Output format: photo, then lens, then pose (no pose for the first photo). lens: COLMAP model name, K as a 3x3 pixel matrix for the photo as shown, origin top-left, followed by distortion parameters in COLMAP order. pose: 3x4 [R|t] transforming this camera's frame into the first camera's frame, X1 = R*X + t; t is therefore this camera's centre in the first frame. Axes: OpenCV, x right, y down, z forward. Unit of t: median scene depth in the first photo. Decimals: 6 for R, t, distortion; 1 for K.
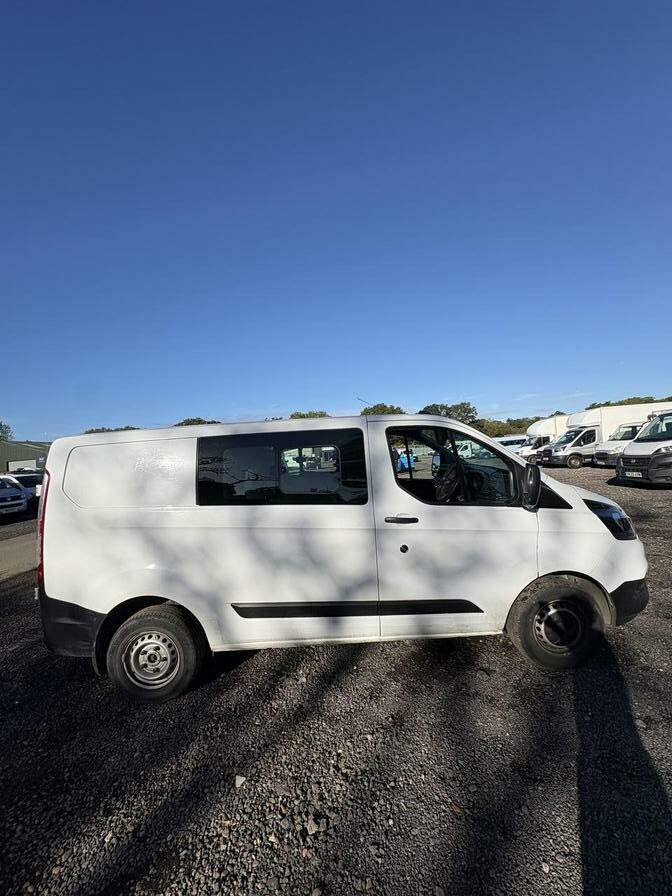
lens RADIAL K [[356.5, 0, 336.0], [0, 356.5, 448.0], [0, 0, 1]] dist [-0.002012, 0.000105]
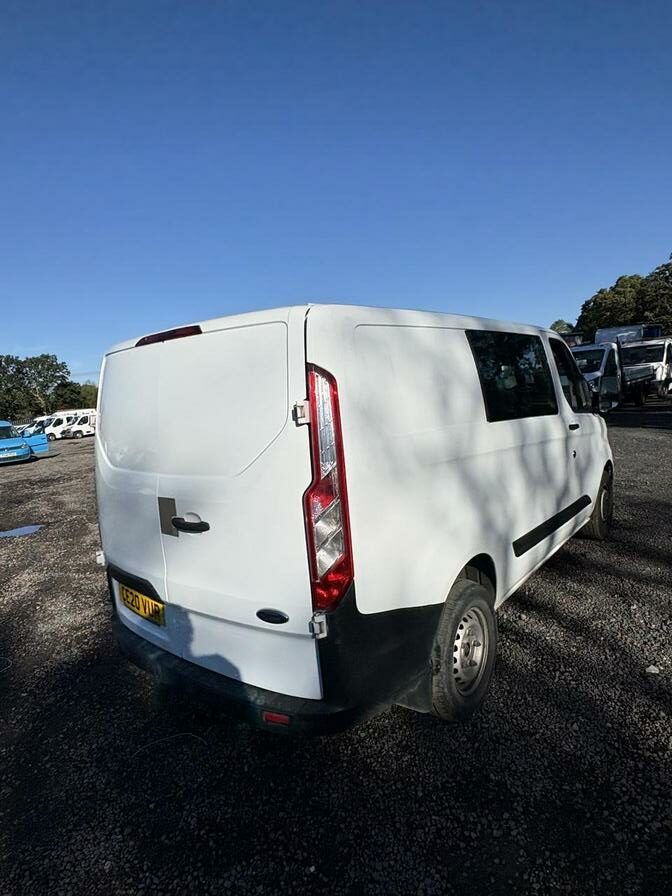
lens RADIAL K [[505.7, 0, 336.0], [0, 505.7, 448.0], [0, 0, 1]] dist [-0.003193, 0.000108]
pose [[0.626147, -0.078802, 0.775713, -1.376284], [0.043581, 0.996862, 0.066090, 0.130275], [-0.778486, -0.007576, 0.627616, 0.584081]]
